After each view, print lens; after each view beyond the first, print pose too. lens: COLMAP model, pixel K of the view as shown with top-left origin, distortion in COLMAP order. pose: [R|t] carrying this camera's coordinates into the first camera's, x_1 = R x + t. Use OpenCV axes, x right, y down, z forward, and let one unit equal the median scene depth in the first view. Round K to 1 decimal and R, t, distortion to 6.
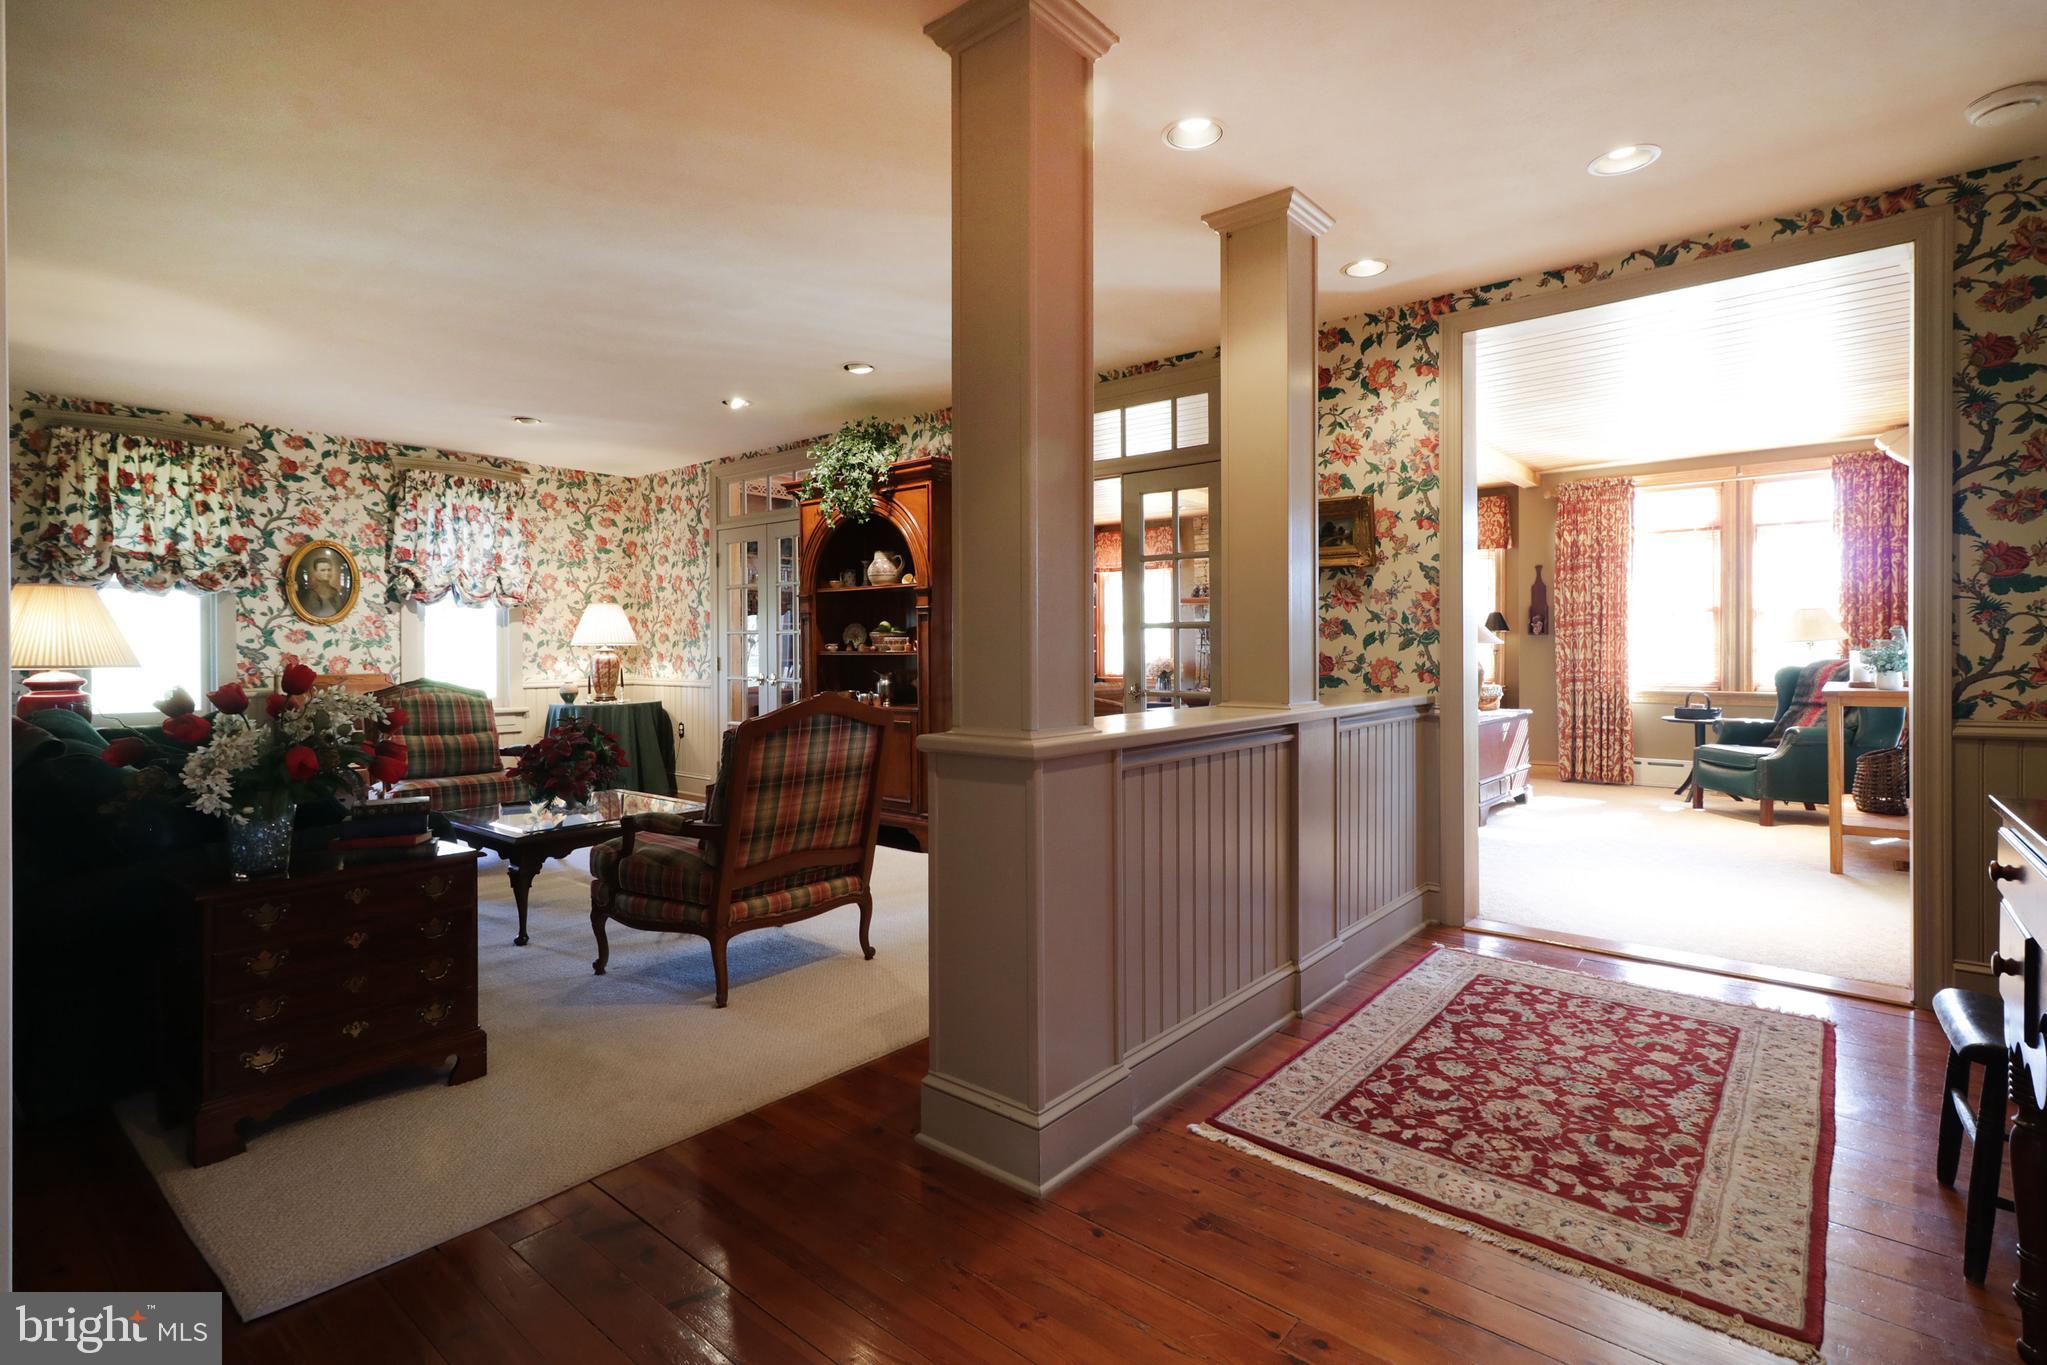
lens RADIAL K [[983.2, 0, 1022.6], [0, 983.2, 655.6], [0, 0, 1]] dist [0.005856, 0.001397]
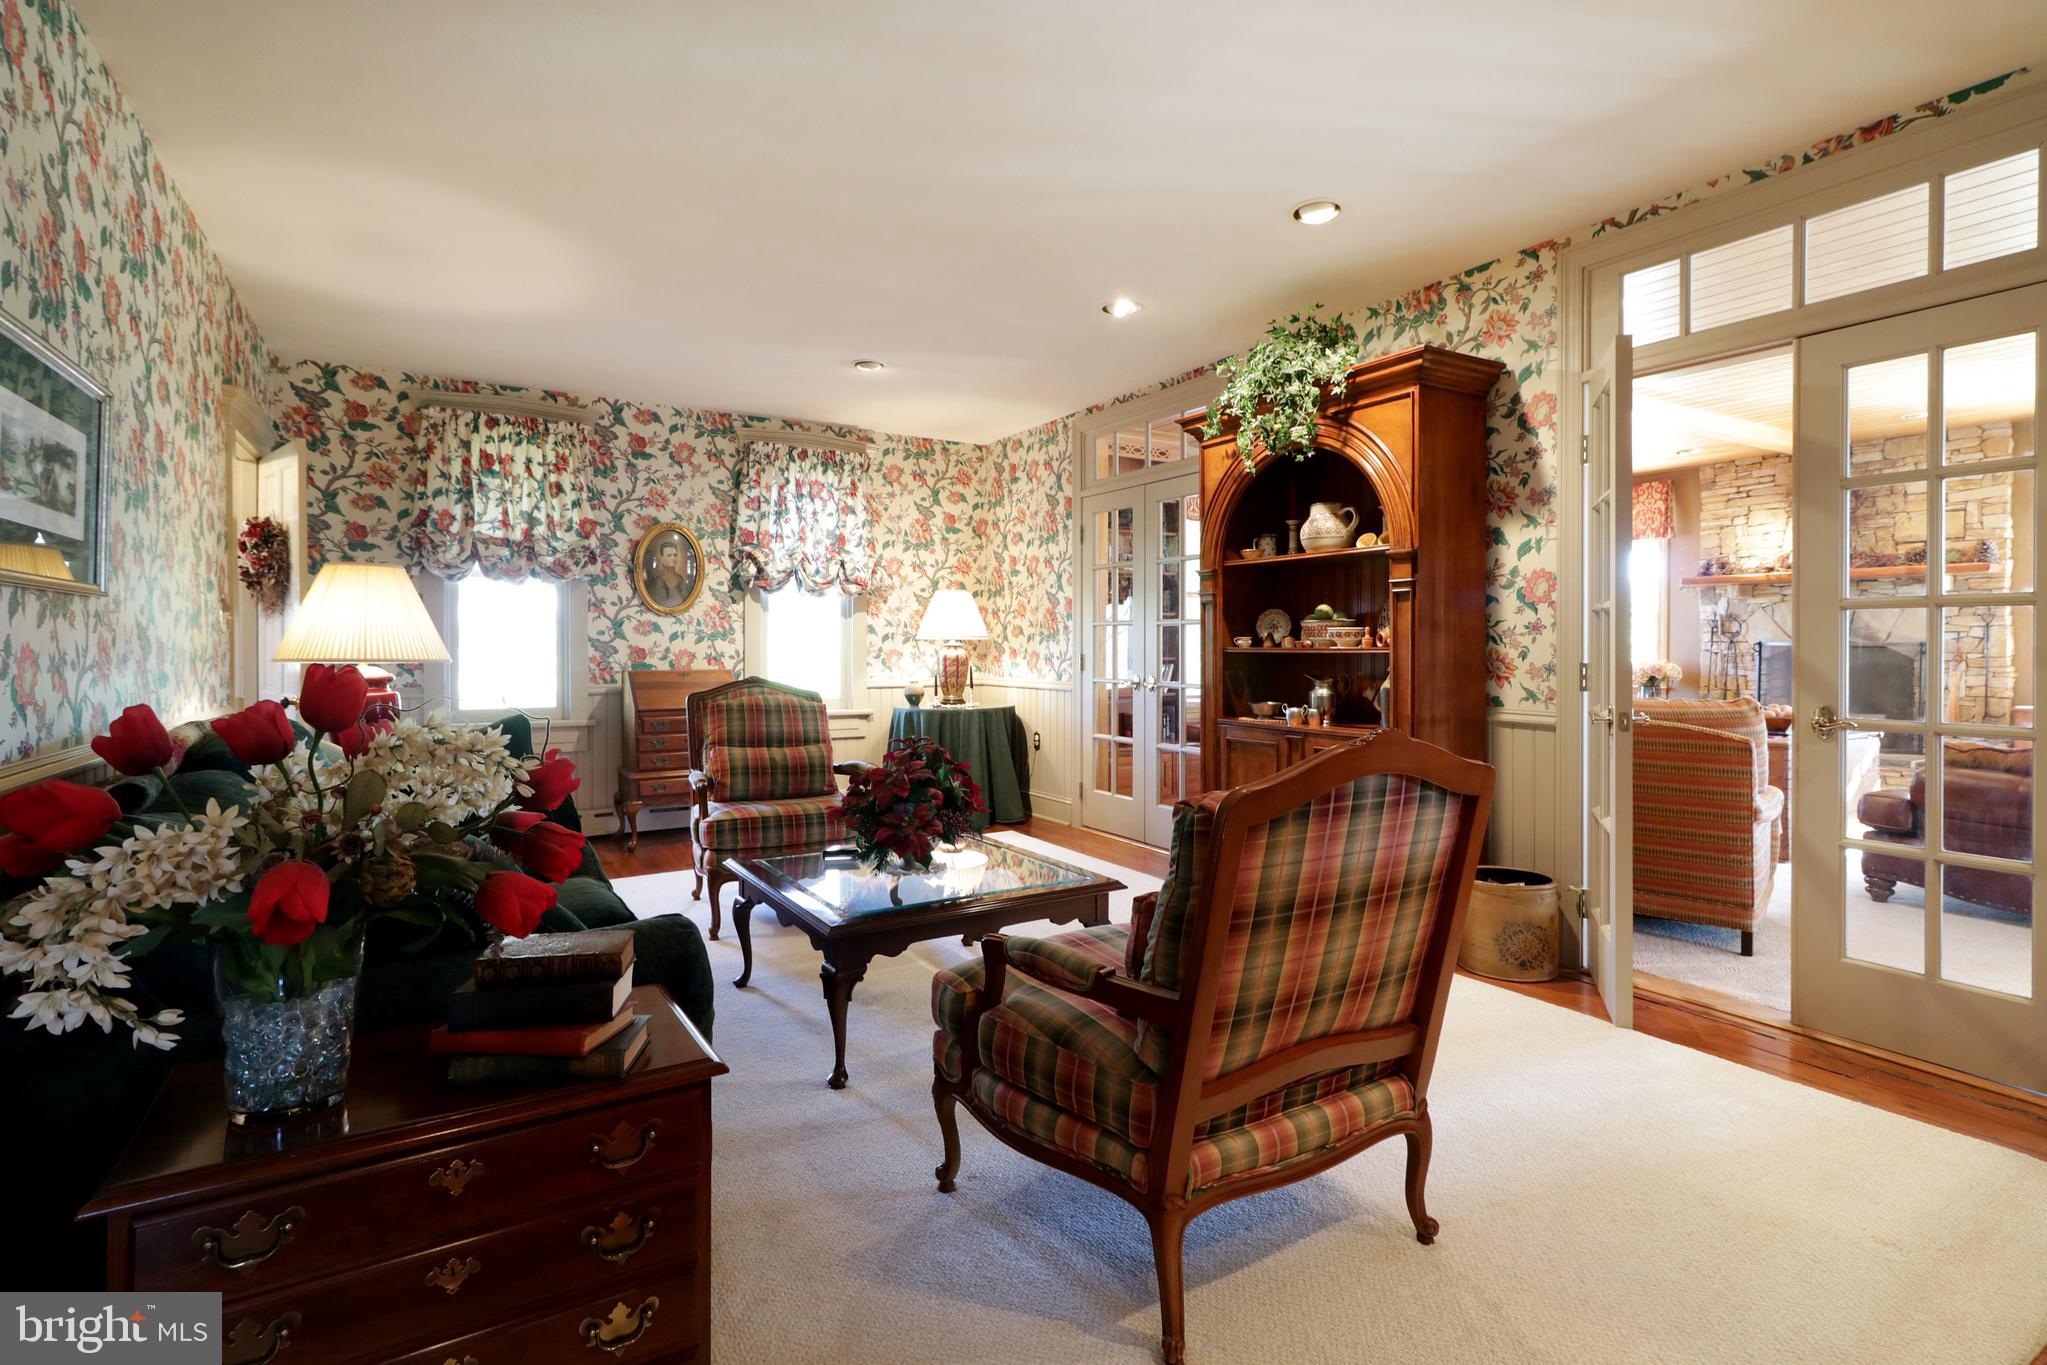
lens RADIAL K [[983.2, 0, 1025.1], [0, 983.2, 664.8], [0, 0, 1]] dist [0.005856, 0.001397]
pose [[0.947322, 0.010854, -0.320100, -0.119152], [-0.007146, 0.999893, 0.012758, 0.000536], [0.320204, -0.009799, 0.947298, 0.274629]]
